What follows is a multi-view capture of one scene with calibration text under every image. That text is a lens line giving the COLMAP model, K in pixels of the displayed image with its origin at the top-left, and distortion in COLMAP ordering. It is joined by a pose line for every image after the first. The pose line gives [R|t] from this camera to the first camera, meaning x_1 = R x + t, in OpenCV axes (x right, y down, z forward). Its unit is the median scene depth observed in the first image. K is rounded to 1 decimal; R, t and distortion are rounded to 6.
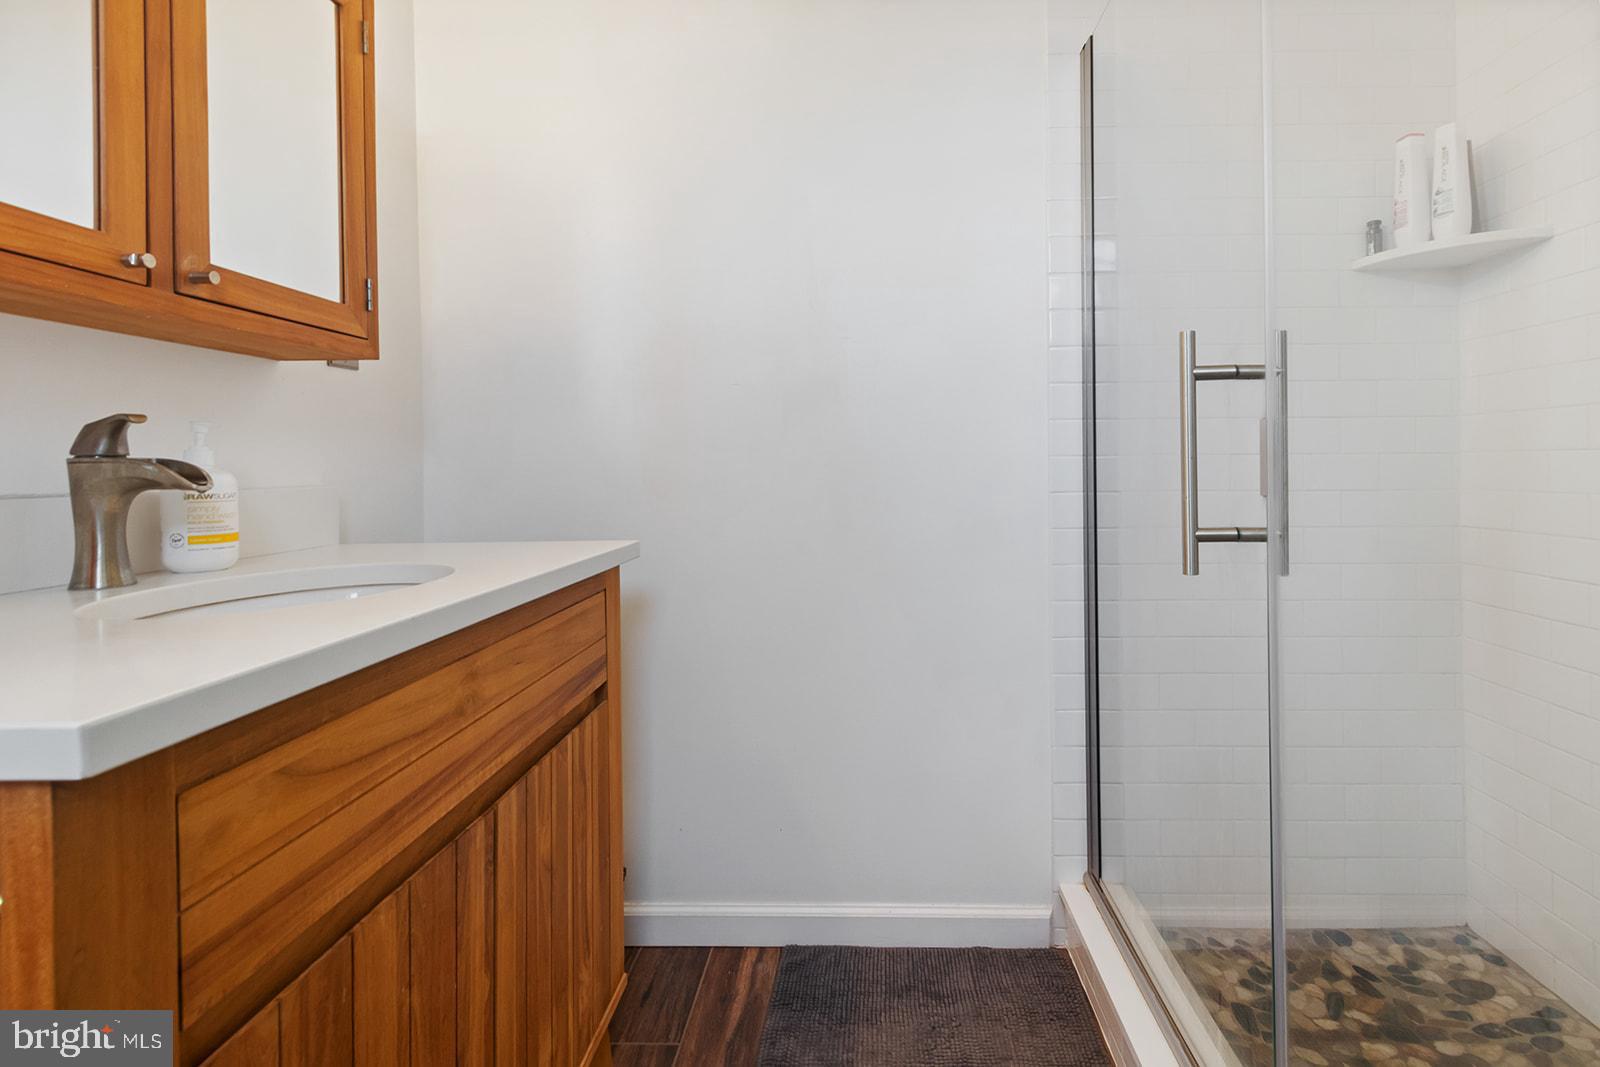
lens RADIAL K [[776.7, 0, 803.6], [0, 776.7, 467.0], [0, 0, 1]] dist [0.000993, 0.000722]
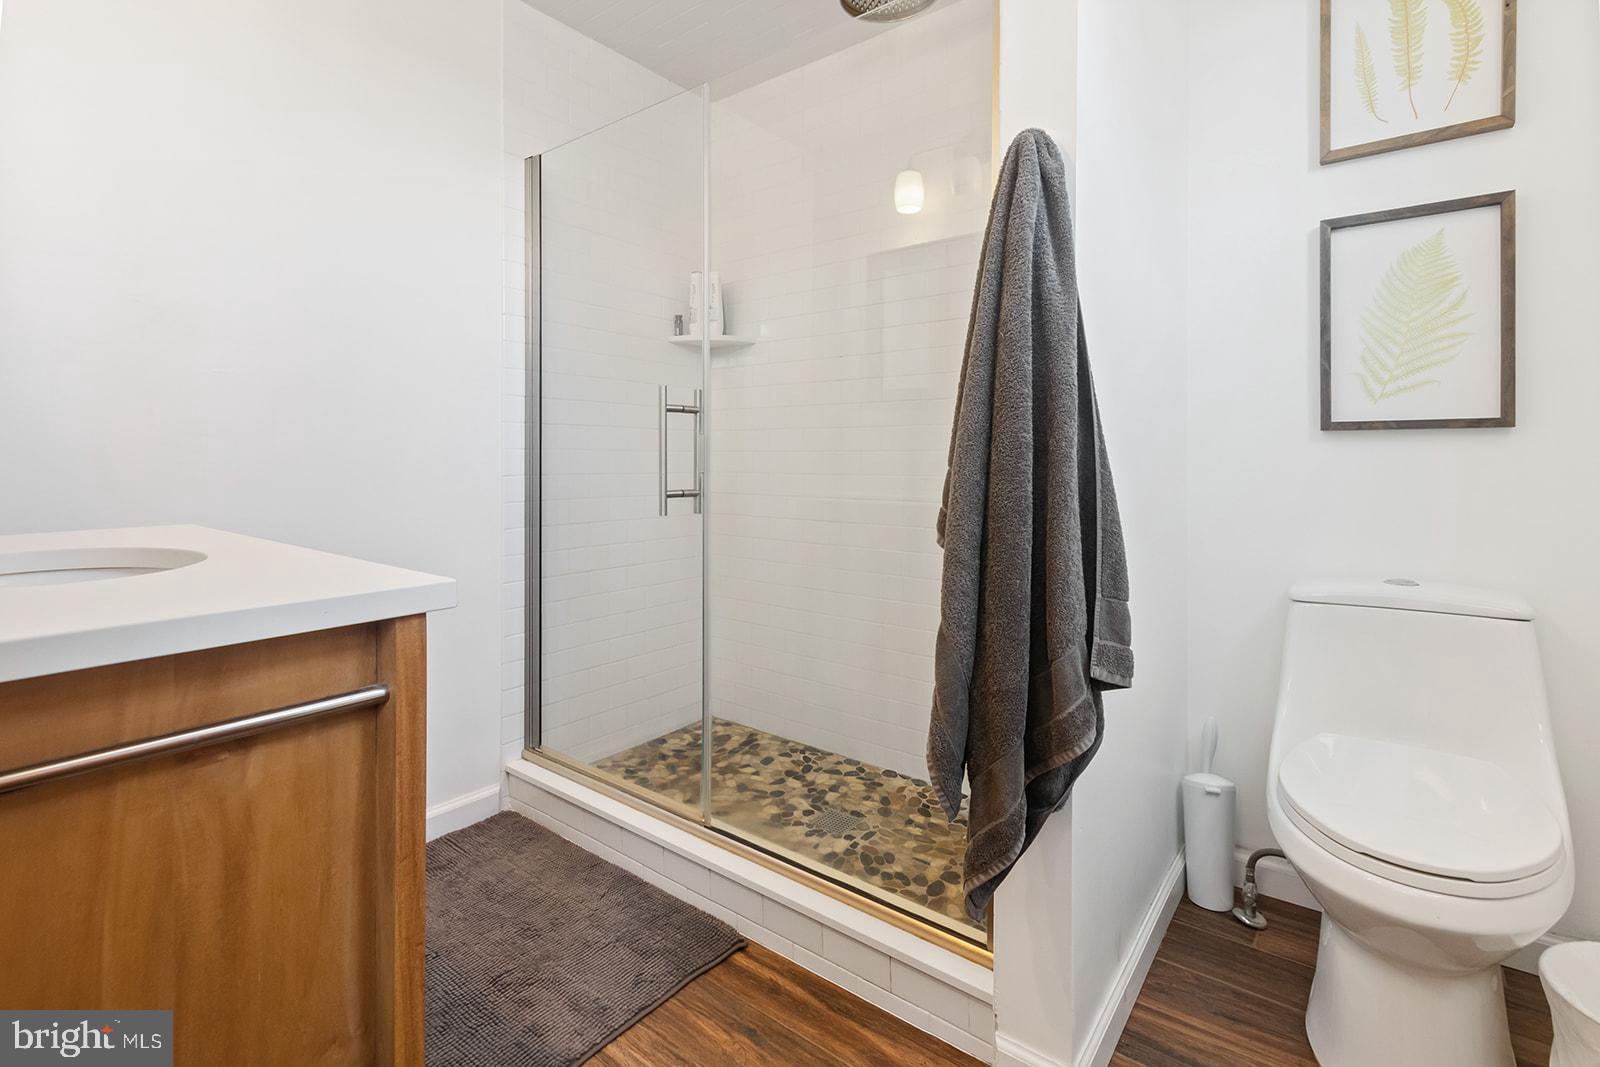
lens RADIAL K [[763.4, 0, 793.3], [0, 763.4, 460.0], [0, 0, 1]] dist [0.002920, 0.000114]
pose [[0.594032, 0.012268, 0.804348, -0.514004], [-0.012260, 0.999906, -0.006196, 0.007292], [-0.804348, -0.006180, 0.594126, -0.221086]]
